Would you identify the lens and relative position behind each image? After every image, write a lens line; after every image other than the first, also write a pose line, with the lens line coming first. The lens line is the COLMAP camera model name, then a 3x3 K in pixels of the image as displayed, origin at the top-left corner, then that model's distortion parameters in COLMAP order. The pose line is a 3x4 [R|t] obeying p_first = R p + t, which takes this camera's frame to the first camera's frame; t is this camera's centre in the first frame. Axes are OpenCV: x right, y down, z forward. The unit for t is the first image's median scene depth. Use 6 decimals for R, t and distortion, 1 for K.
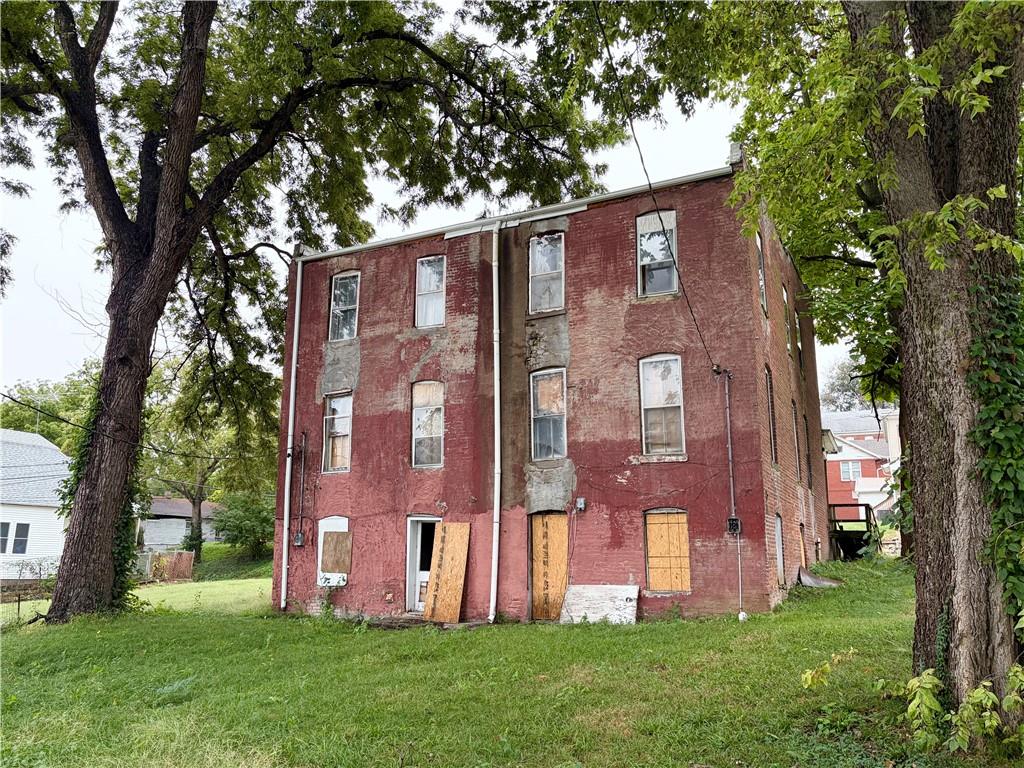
lens RADIAL K [[787.4, 0, 512.0], [0, 787.4, 384.0], [0, 0, 1]] dist [0.150812, -0.347717]
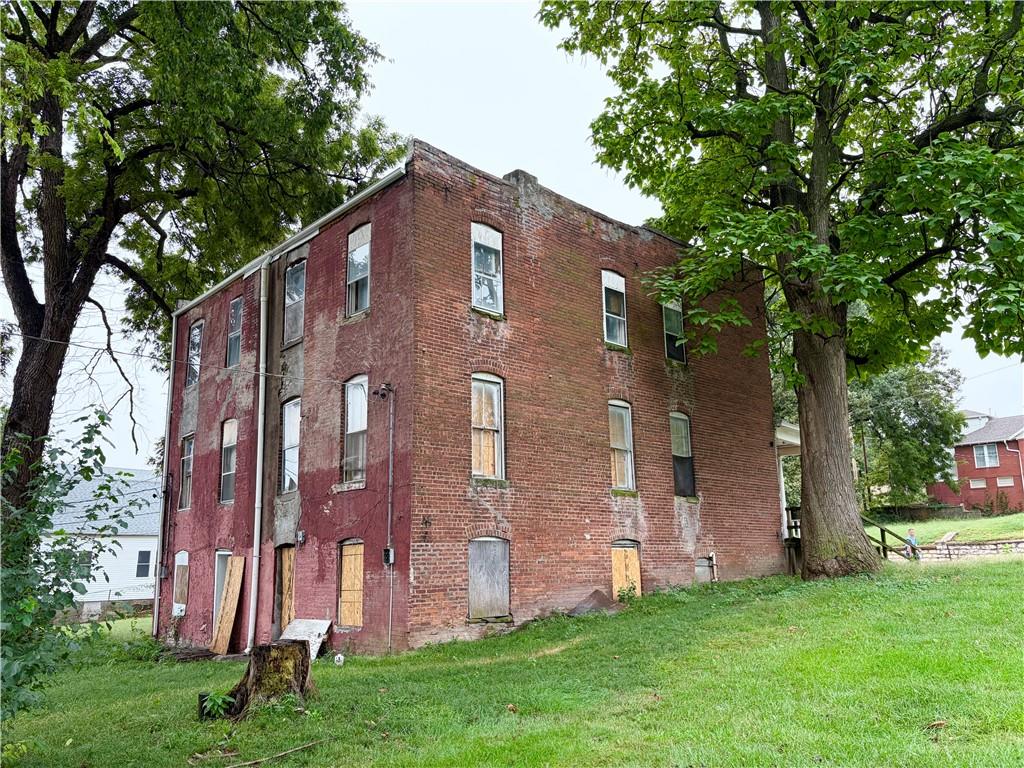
lens RADIAL K [[787.4, 0, 512.0], [0, 787.4, 384.0], [0, 0, 1]] dist [0.150812, -0.347717]
pose [[0.934436, -0.101794, -0.341272, 0.671285], [0.101408, 0.994663, -0.019023, 0.008969], [0.341387, -0.016832, 0.939772, 0.162302]]
